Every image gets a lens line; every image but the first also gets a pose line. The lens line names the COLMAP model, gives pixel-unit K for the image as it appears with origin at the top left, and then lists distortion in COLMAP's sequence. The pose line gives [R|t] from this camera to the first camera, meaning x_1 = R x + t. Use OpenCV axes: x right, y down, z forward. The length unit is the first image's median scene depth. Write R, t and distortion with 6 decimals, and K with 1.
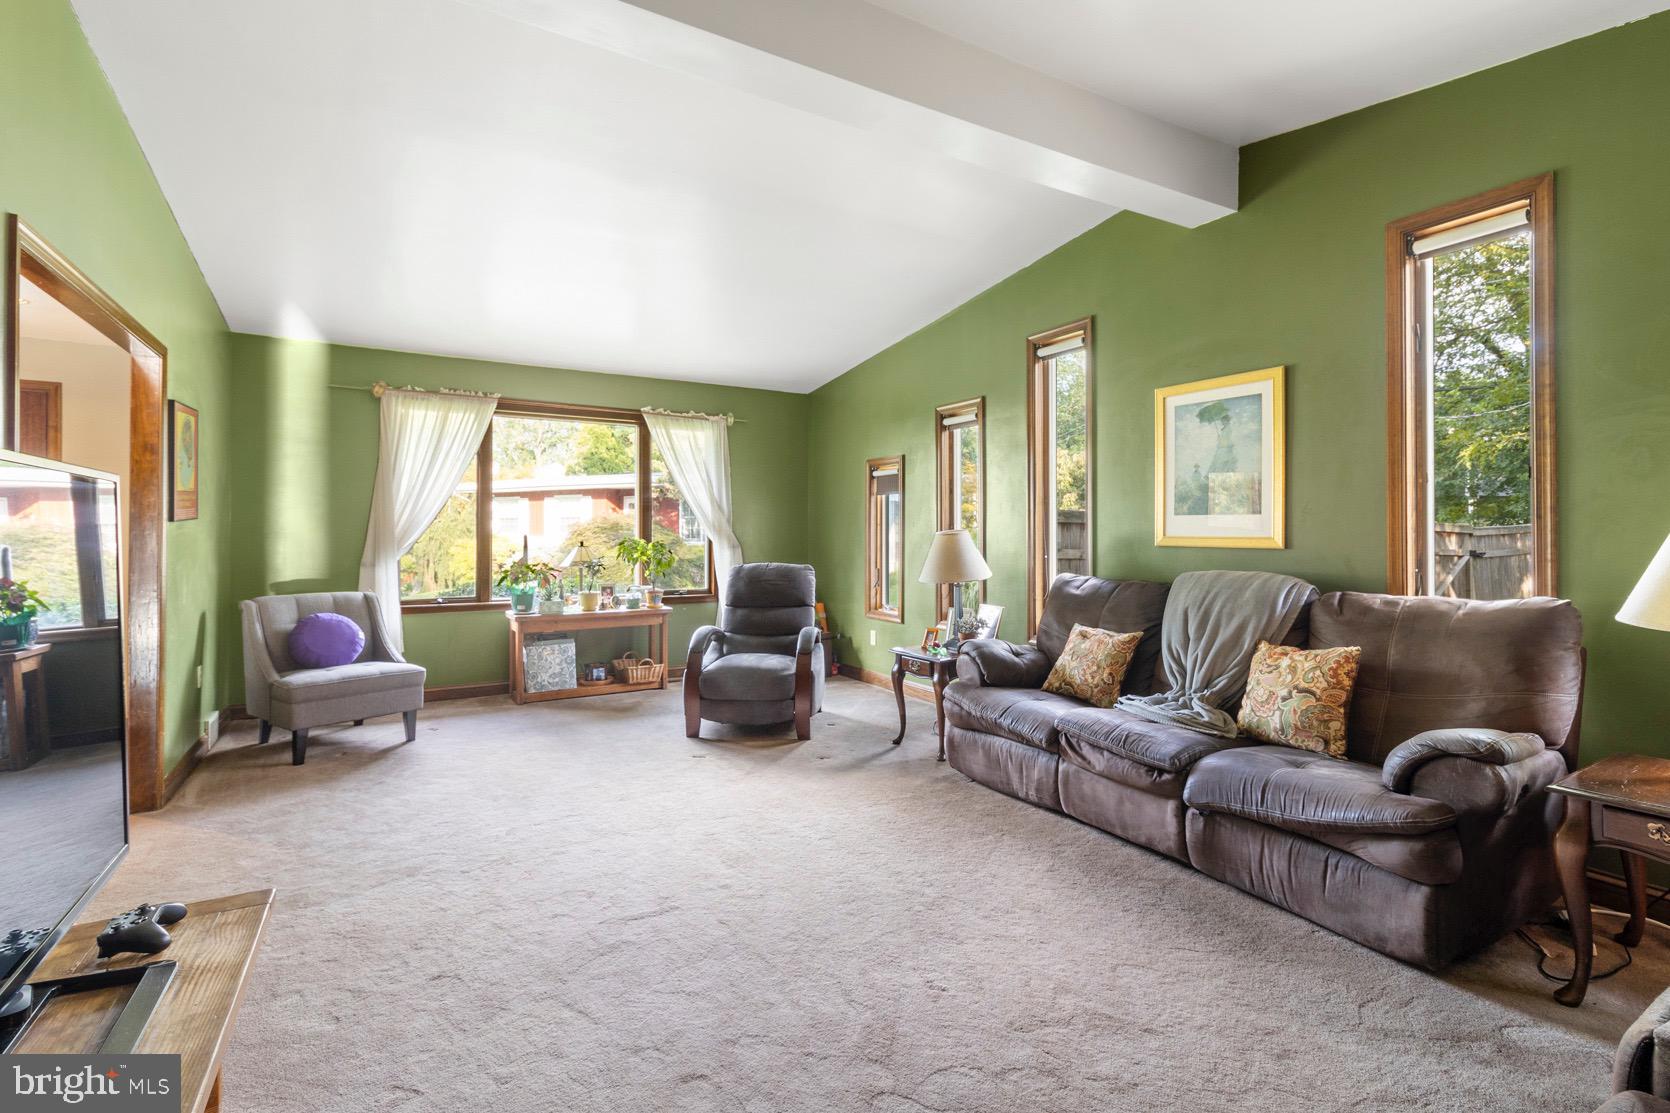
lens RADIAL K [[773.6, 0, 833.2], [0, 773.6, 543.2], [0, 0, 1]] dist [0.004372, -0.001971]
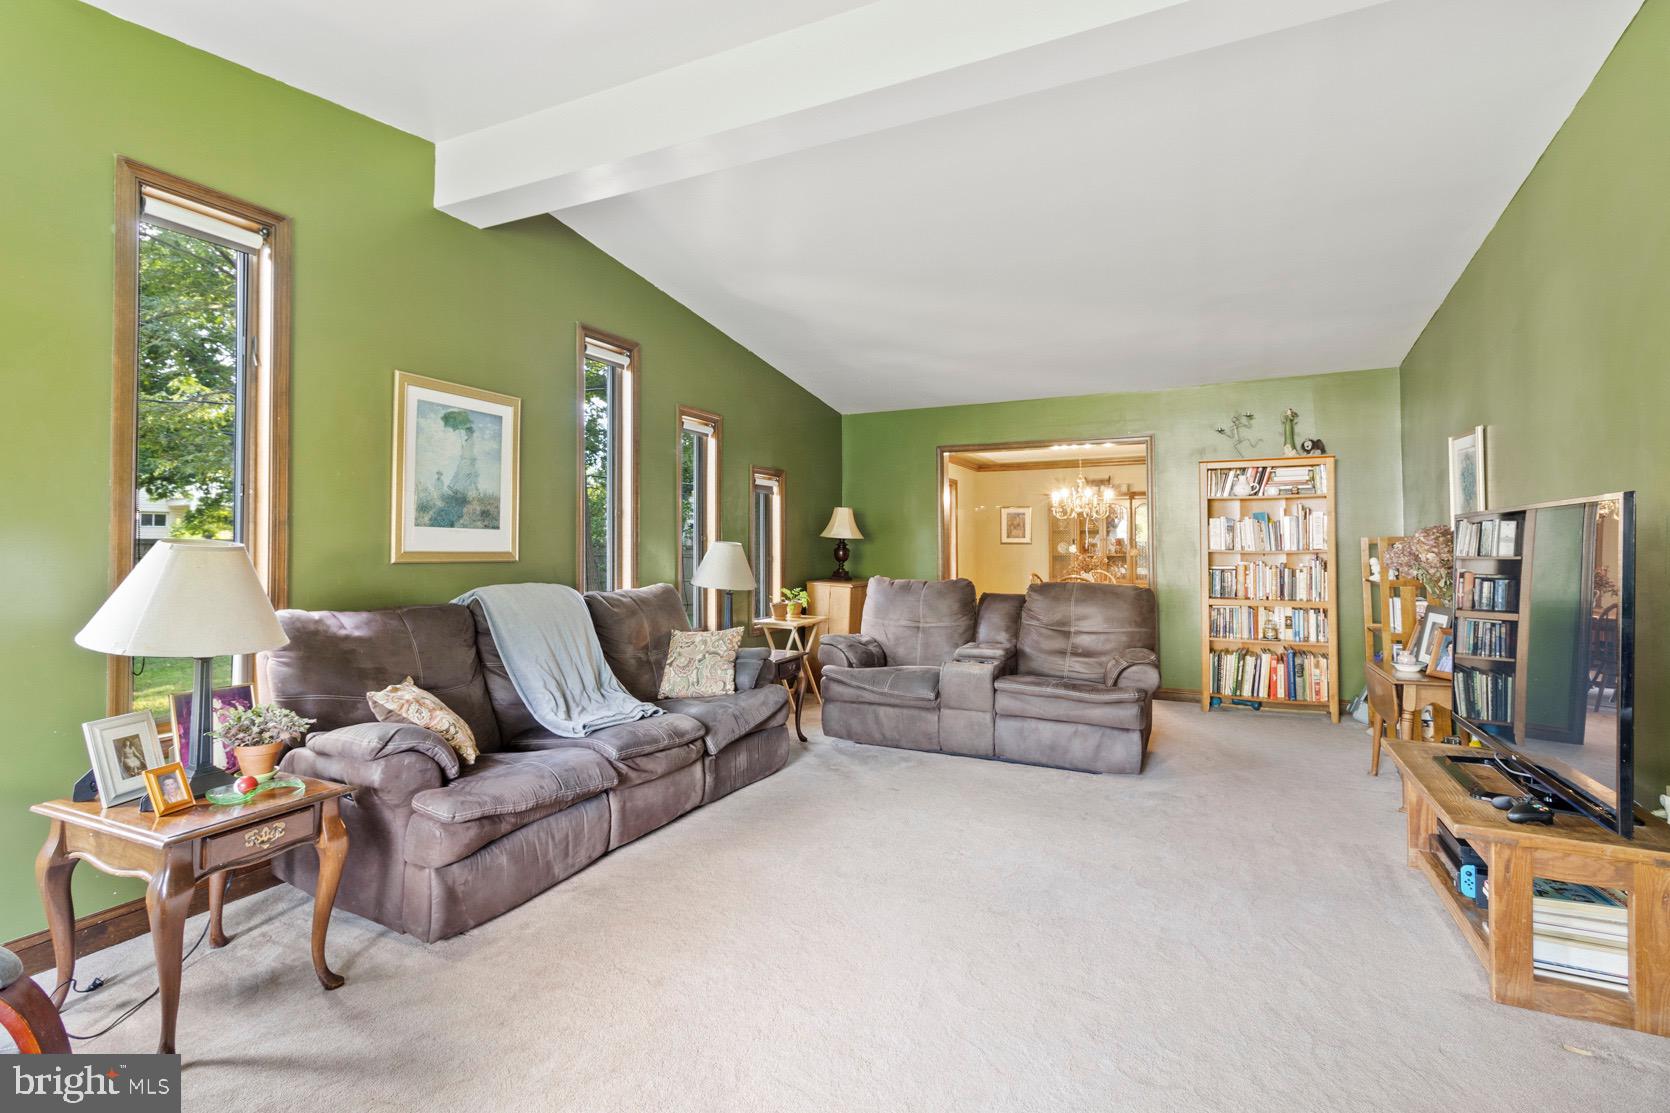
lens RADIAL K [[773.6, 0, 830.8], [0, 773.6, 546.5], [0, 0, 1]] dist [0.004372, -0.001971]
pose [[-0.572230, 0.007192, 0.820062, -0.548446], [0.013286, 0.999912, 0.000502, -0.009053], [-0.819986, 0.011182, -0.572274, 1.184305]]
